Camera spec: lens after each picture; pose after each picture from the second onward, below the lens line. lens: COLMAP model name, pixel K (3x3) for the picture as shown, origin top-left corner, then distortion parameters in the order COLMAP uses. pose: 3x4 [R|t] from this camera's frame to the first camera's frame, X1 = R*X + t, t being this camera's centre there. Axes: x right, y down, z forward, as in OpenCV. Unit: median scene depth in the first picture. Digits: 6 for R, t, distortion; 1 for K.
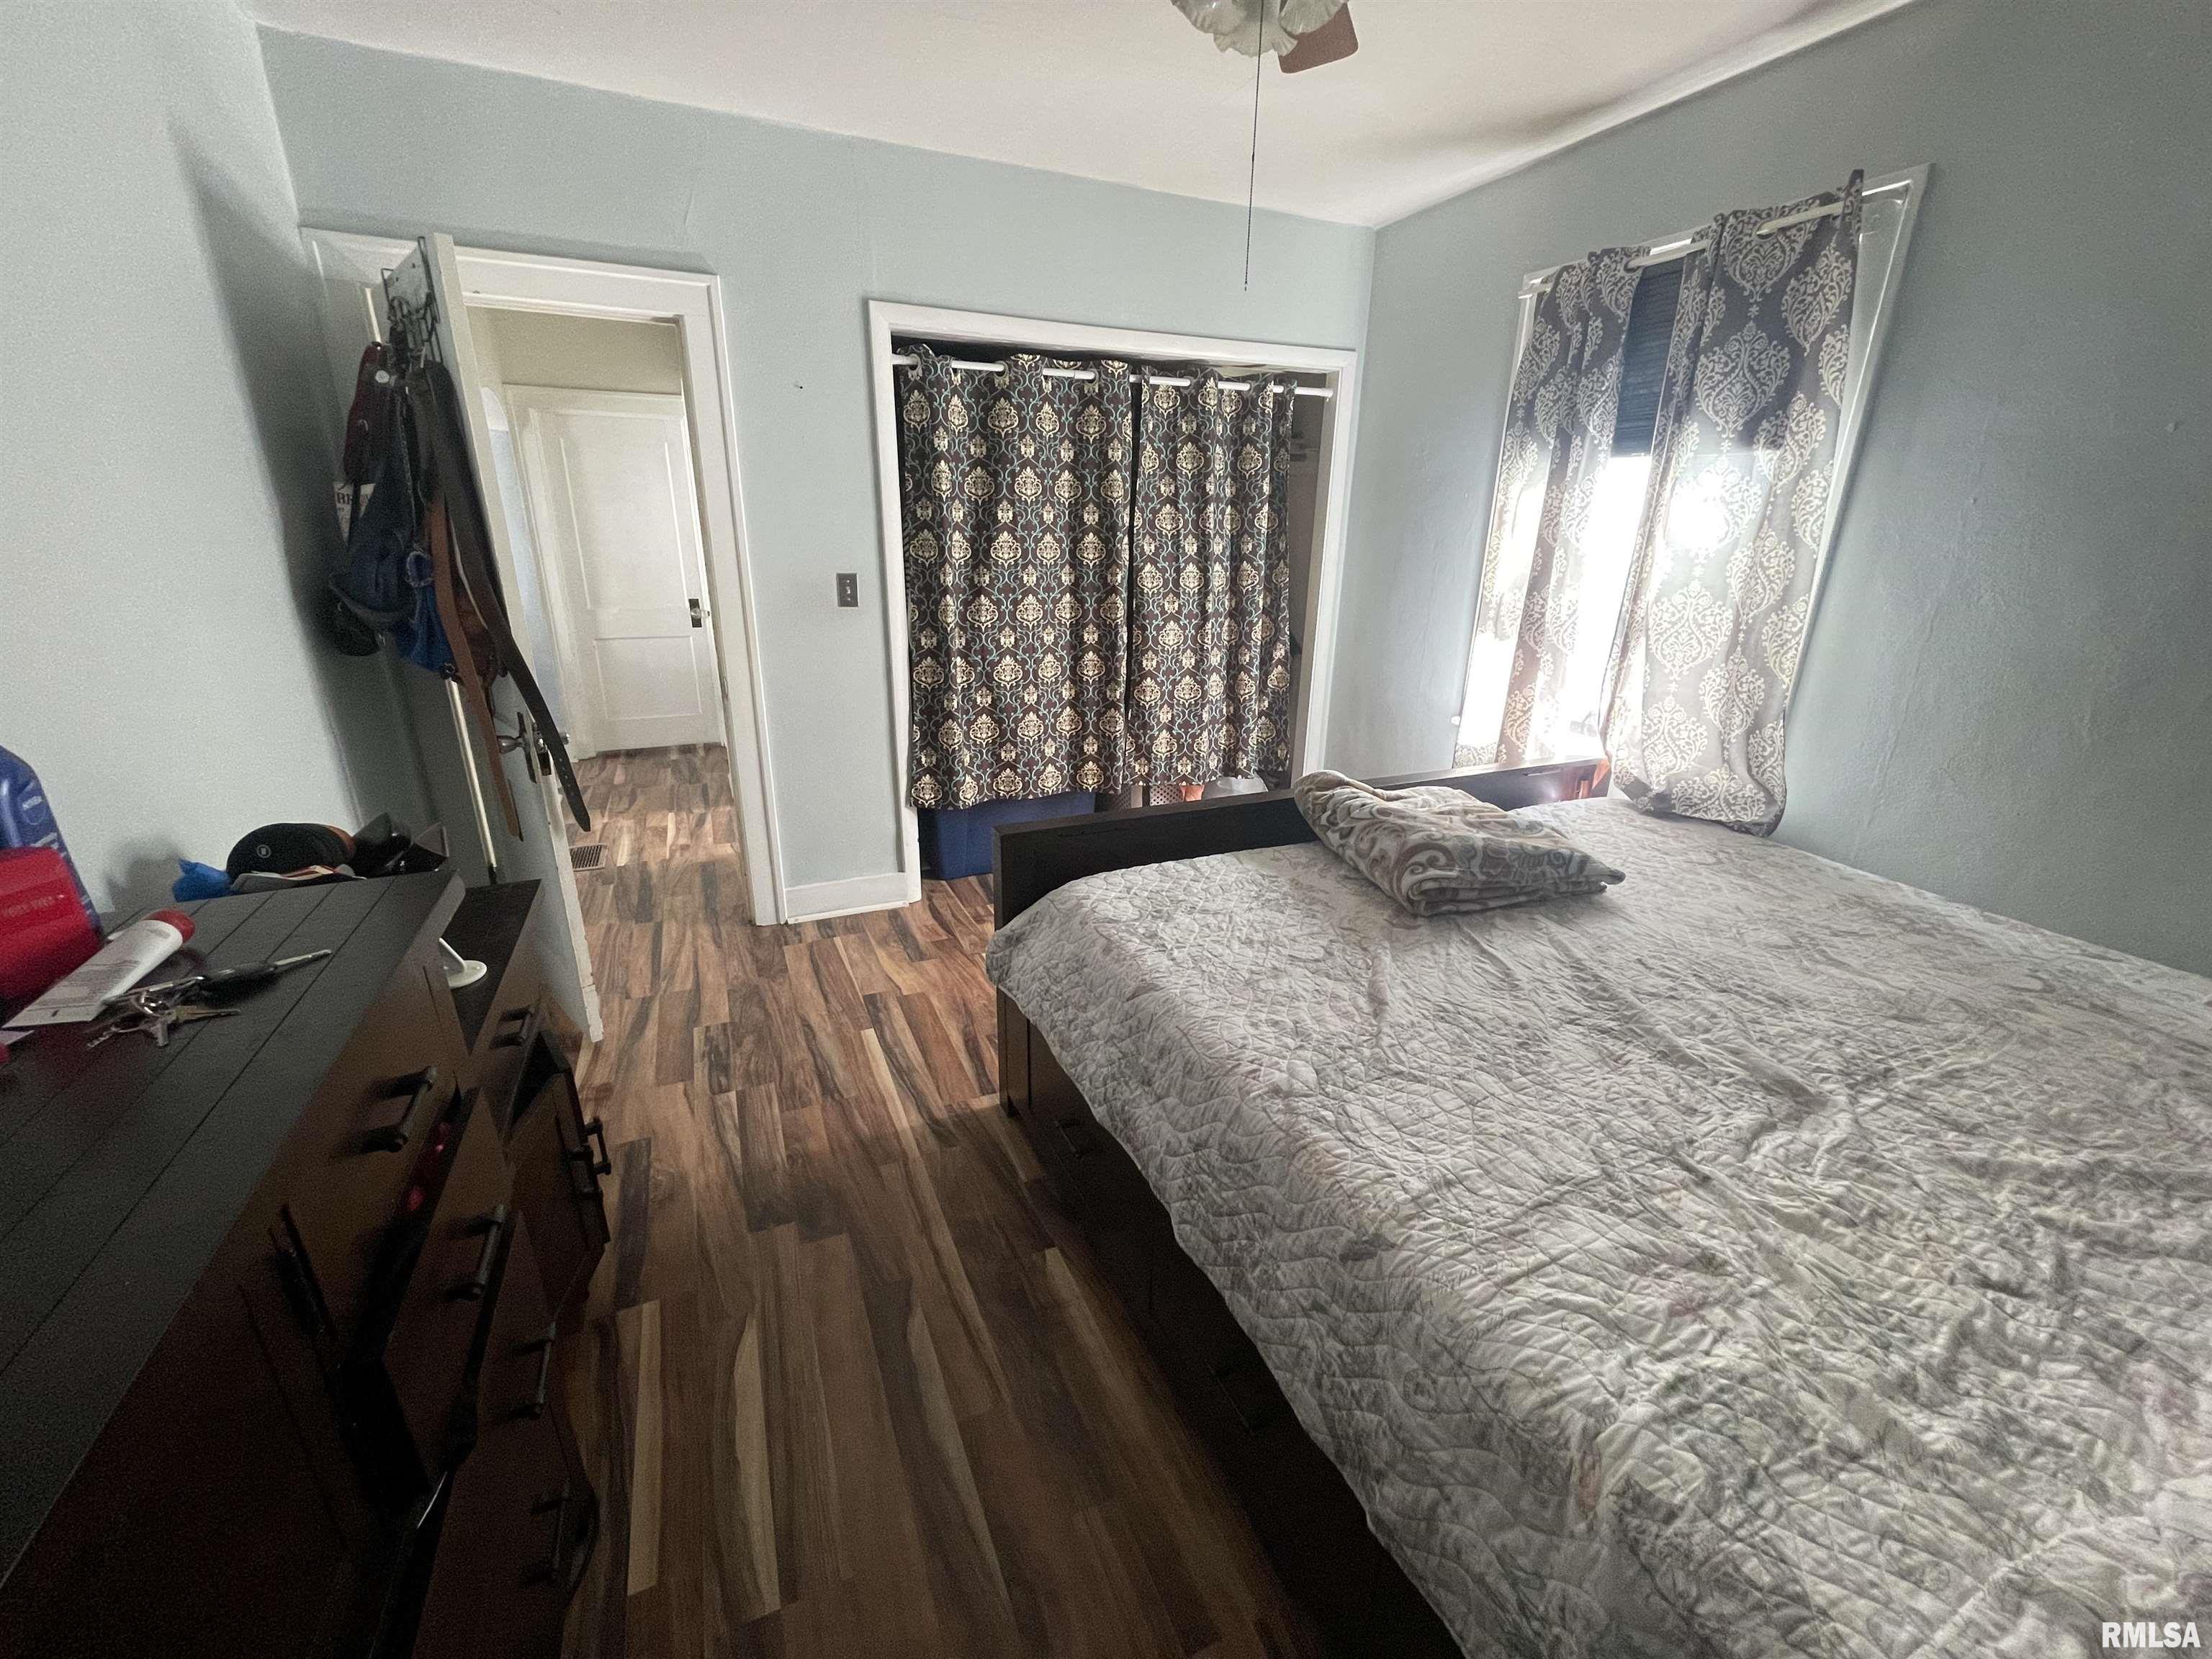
lens RADIAL K [[889.6, 0, 1106.0], [0, 889.6, 829.5], [0, 0, 1]] dist [-0.000252, 0.000022]
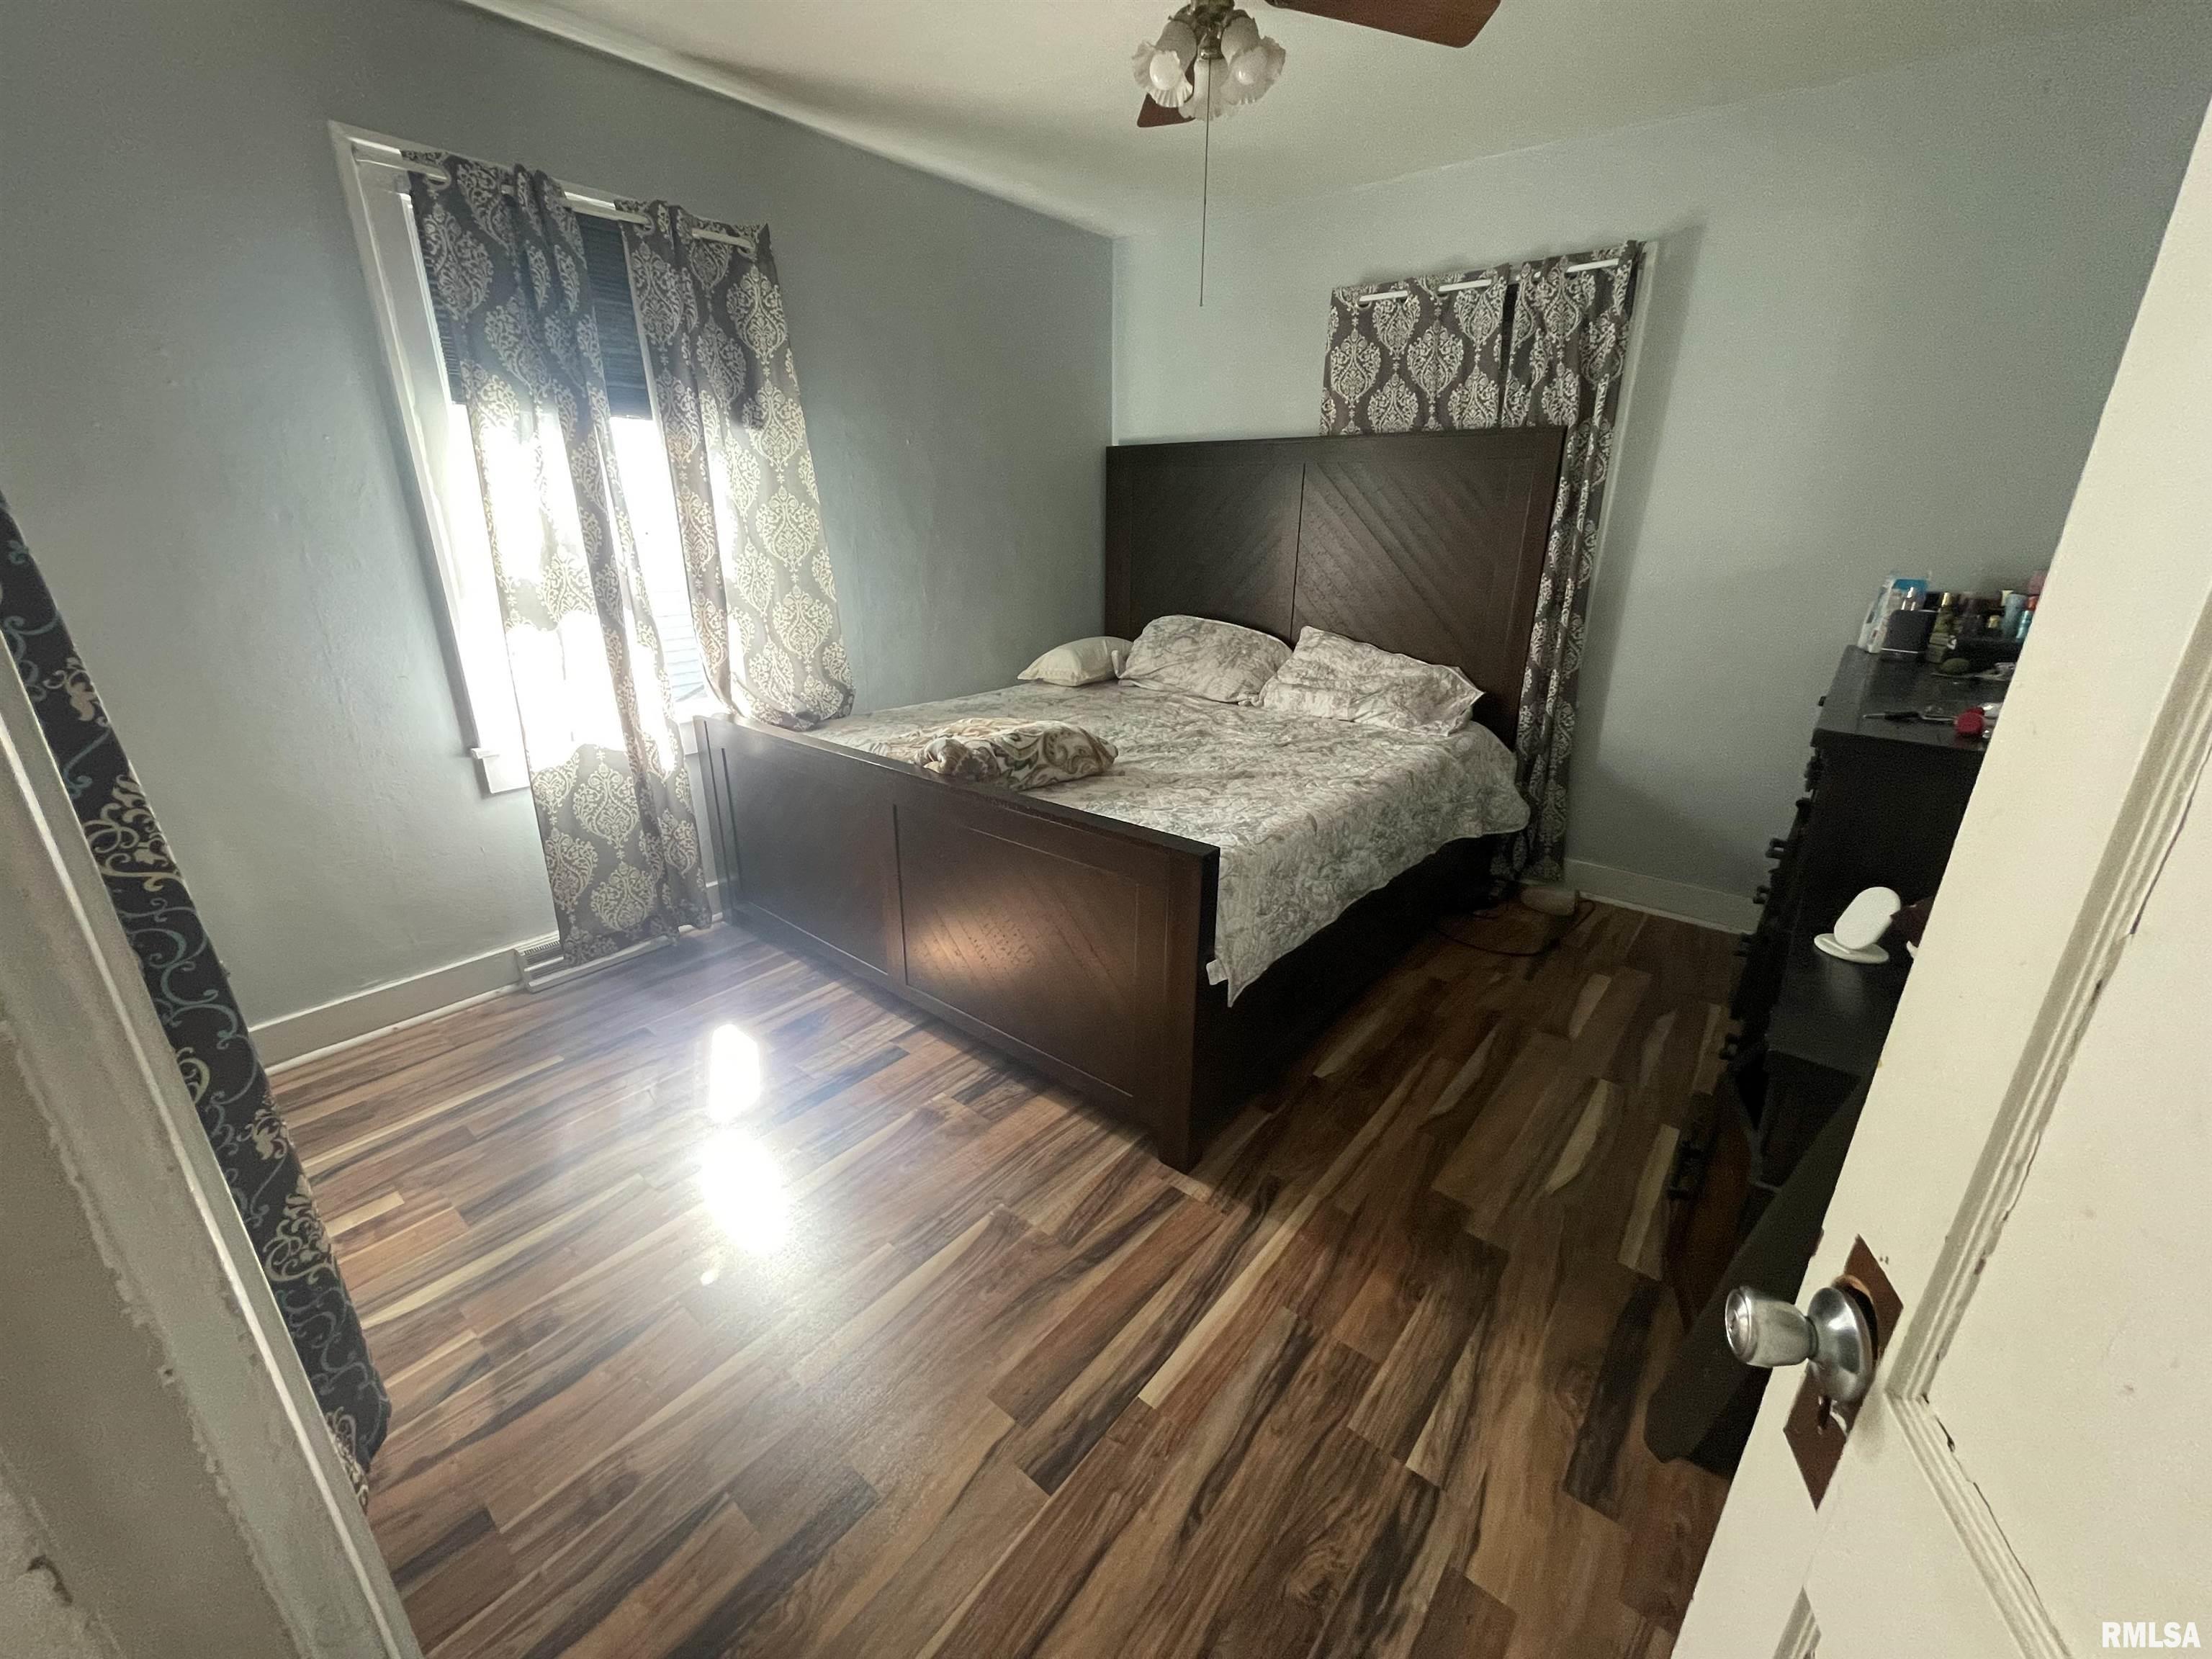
lens RADIAL K [[889.6, 0, 1106.0], [0, 889.6, 829.5], [0, 0, 1]] dist [-0.000252, 0.000022]
pose [[-0.443838, -0.317240, 0.838073, -0.709729], [0.282273, 0.838132, 0.466752, -0.399669], [-0.850488, 0.443727, -0.282446, 1.184147]]
